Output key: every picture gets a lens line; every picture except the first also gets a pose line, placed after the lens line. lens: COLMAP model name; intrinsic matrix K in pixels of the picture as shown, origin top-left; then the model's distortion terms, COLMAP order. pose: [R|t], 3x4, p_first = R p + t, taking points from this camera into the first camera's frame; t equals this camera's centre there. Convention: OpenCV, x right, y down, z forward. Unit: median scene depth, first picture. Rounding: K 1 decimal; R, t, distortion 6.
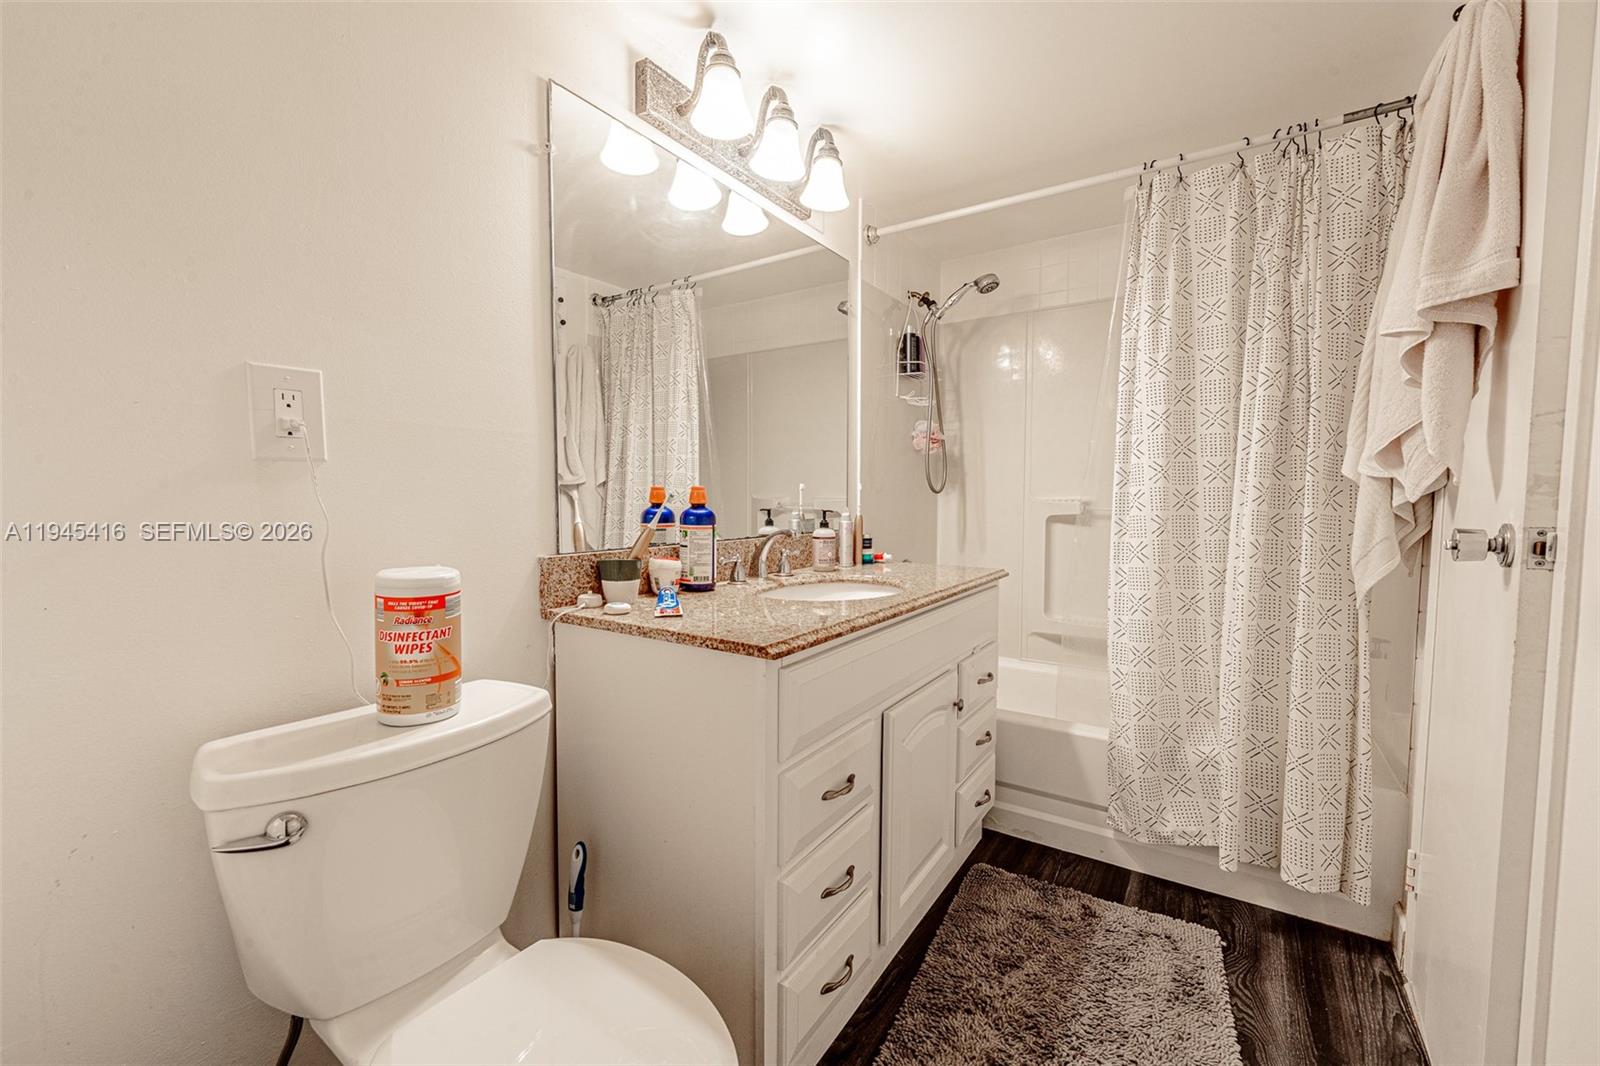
lens RADIAL K [[656.8, 0, 799.3], [0, 656.8, 531.0], [0, 0, 1]] dist [0.002077, -0.001139]
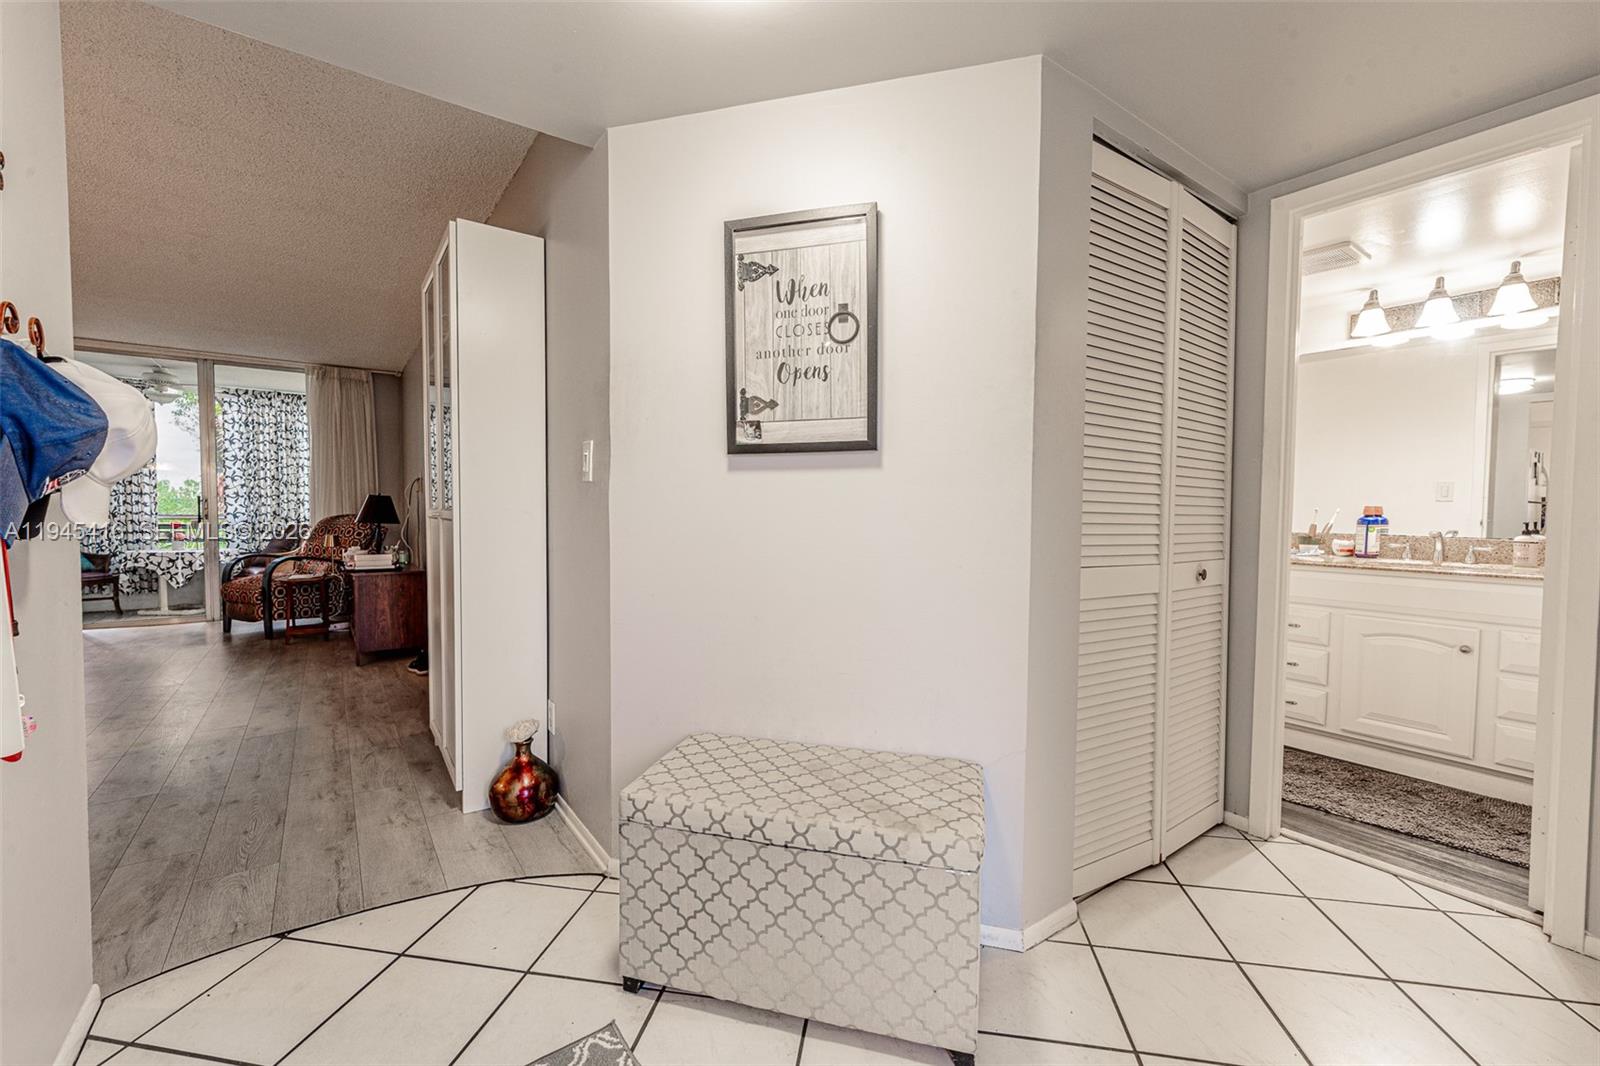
lens RADIAL K [[656.8, 0, 792.2], [0, 656.8, 537.5], [0, 0, 1]] dist [0.002077, -0.001139]
pose [[-0.363521, 0.037567, -0.930828, 2.311497], [-0.064356, 0.995787, 0.065322, 0.010456], [0.929360, 0.083650, -0.359572, 0.091050]]
